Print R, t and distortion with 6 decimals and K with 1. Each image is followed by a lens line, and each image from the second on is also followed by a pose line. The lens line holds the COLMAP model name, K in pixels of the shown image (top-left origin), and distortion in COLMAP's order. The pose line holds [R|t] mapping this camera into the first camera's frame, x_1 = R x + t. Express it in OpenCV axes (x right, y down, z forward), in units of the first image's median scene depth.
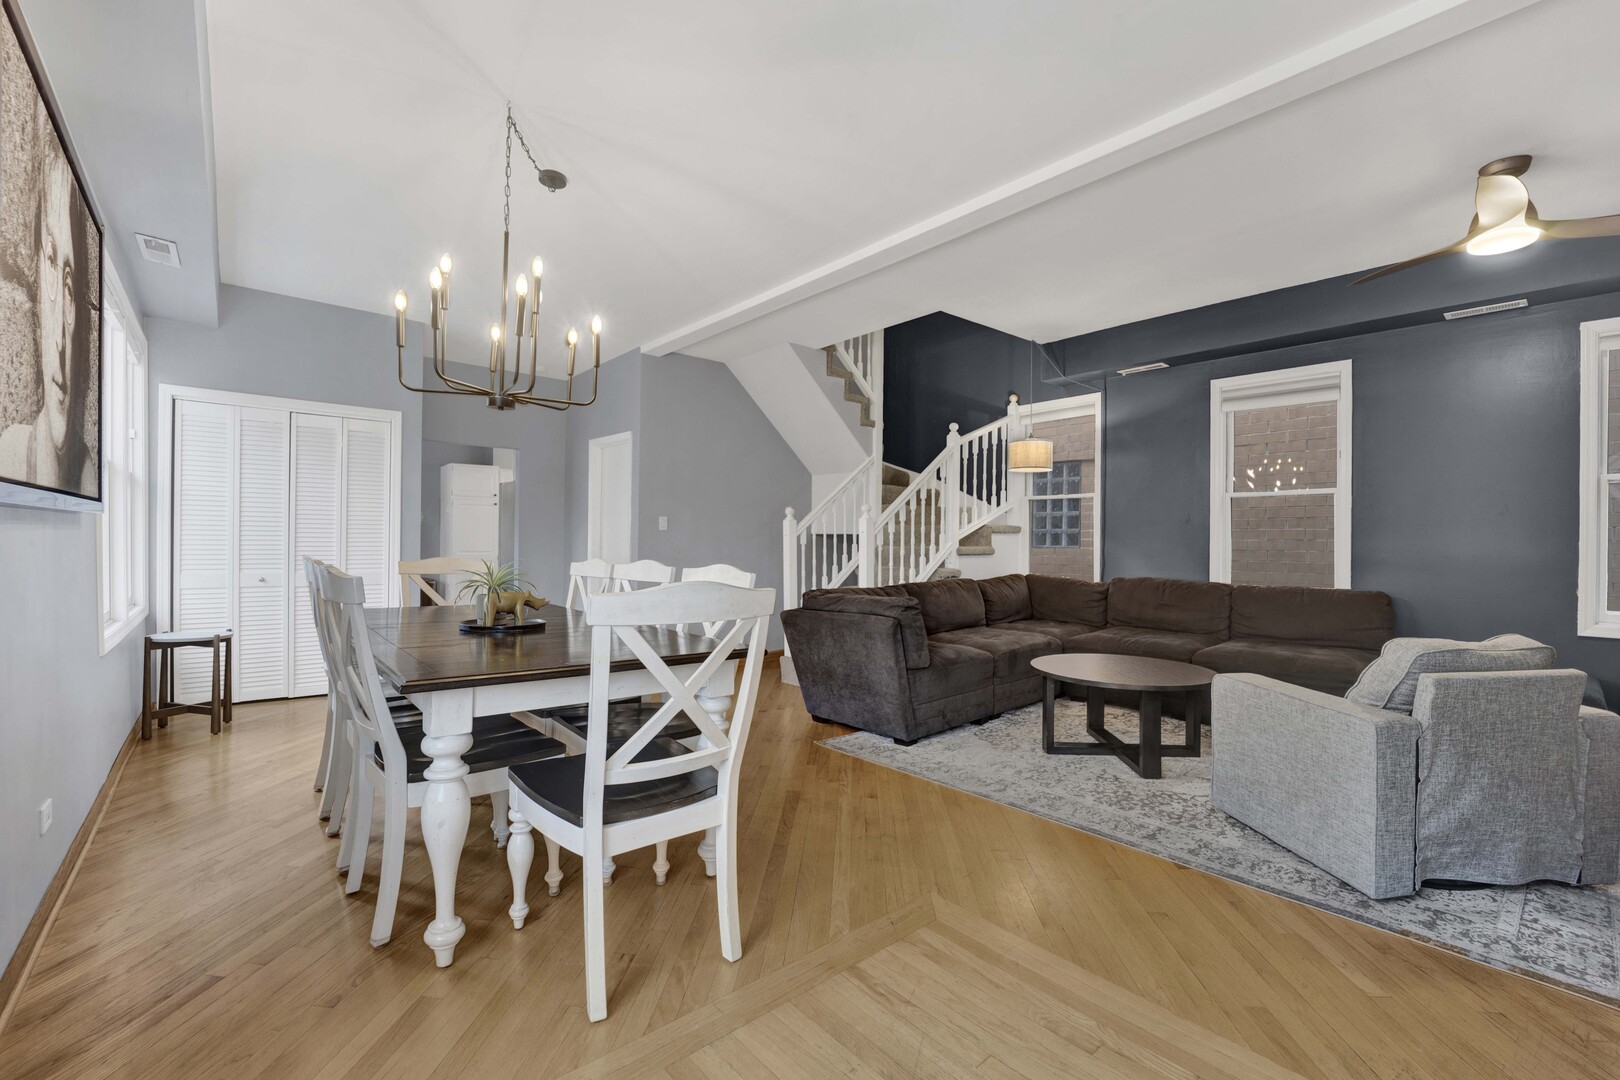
lens RADIAL K [[673.2, 0, 810.0], [0, 673.2, 540.0], [0, 0, 1]] dist [-0.020734, -0.000566]
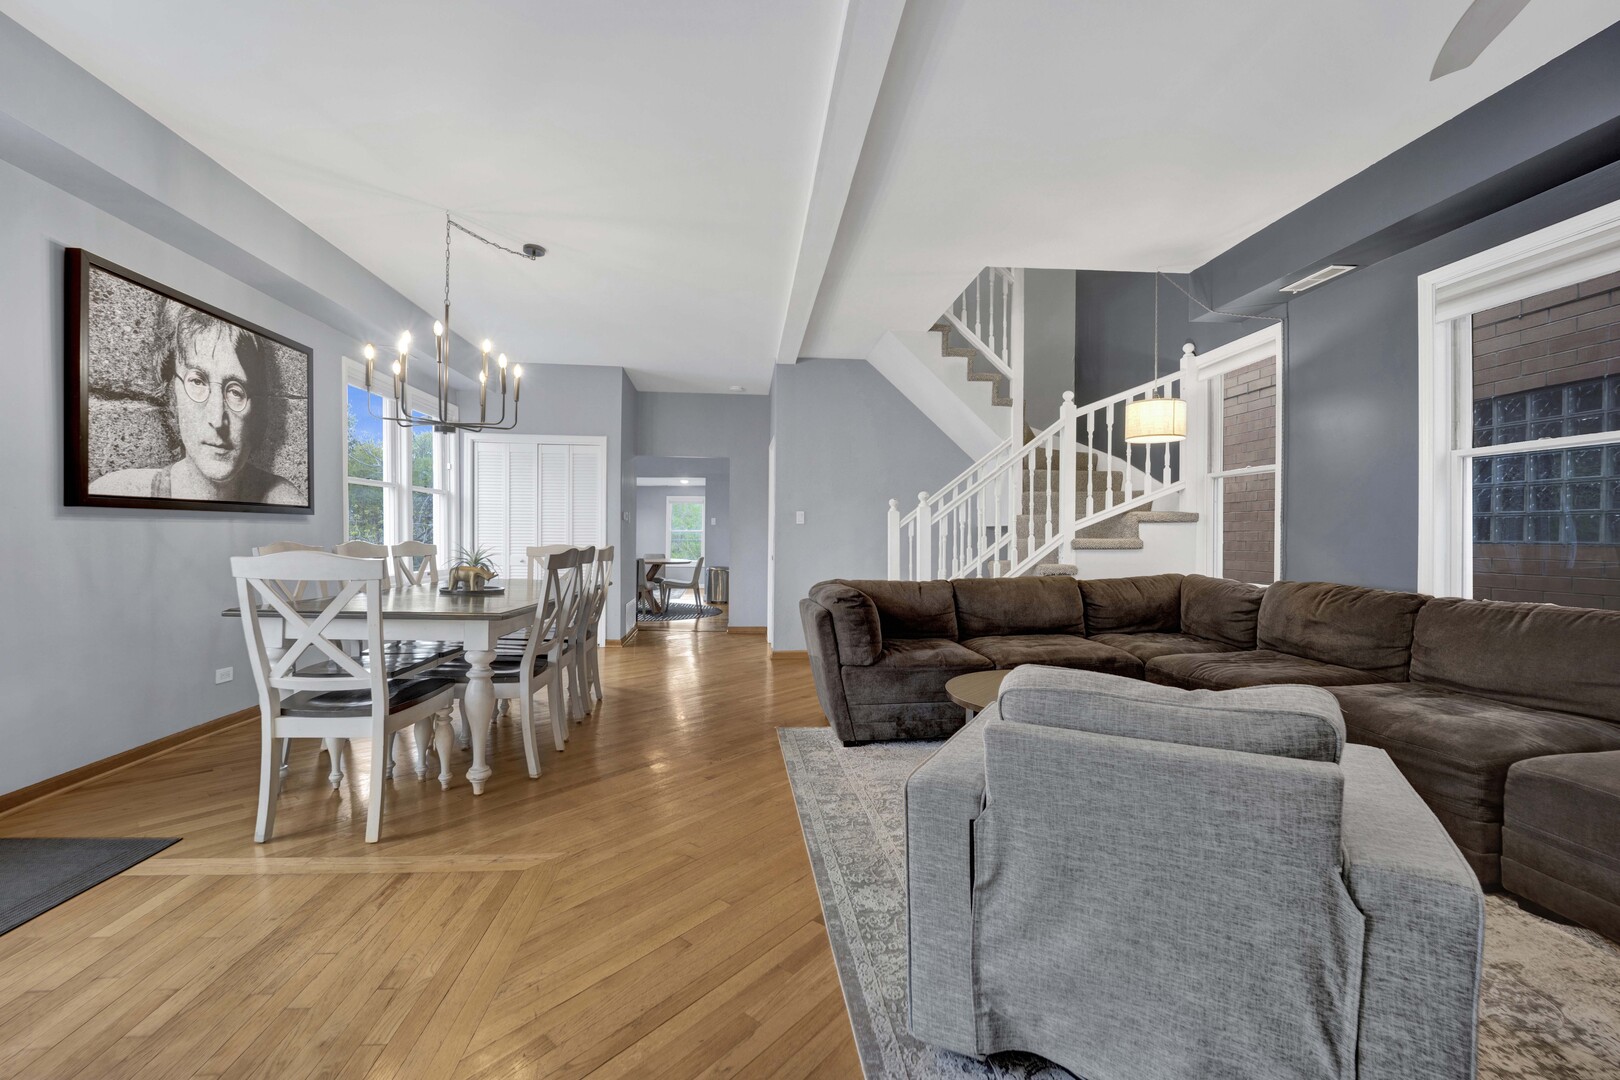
lens RADIAL K [[664.2, 0, 810.0], [0, 664.2, 540.0], [0, 0, 1]] dist [-0.017203, -0.000098]
pose [[0.819748, 0.000127, -0.572724, 0.488361], [0.000689, 0.999999, 0.001208, 0.011967], [0.572724, -0.001385, 0.819747, 0.159785]]
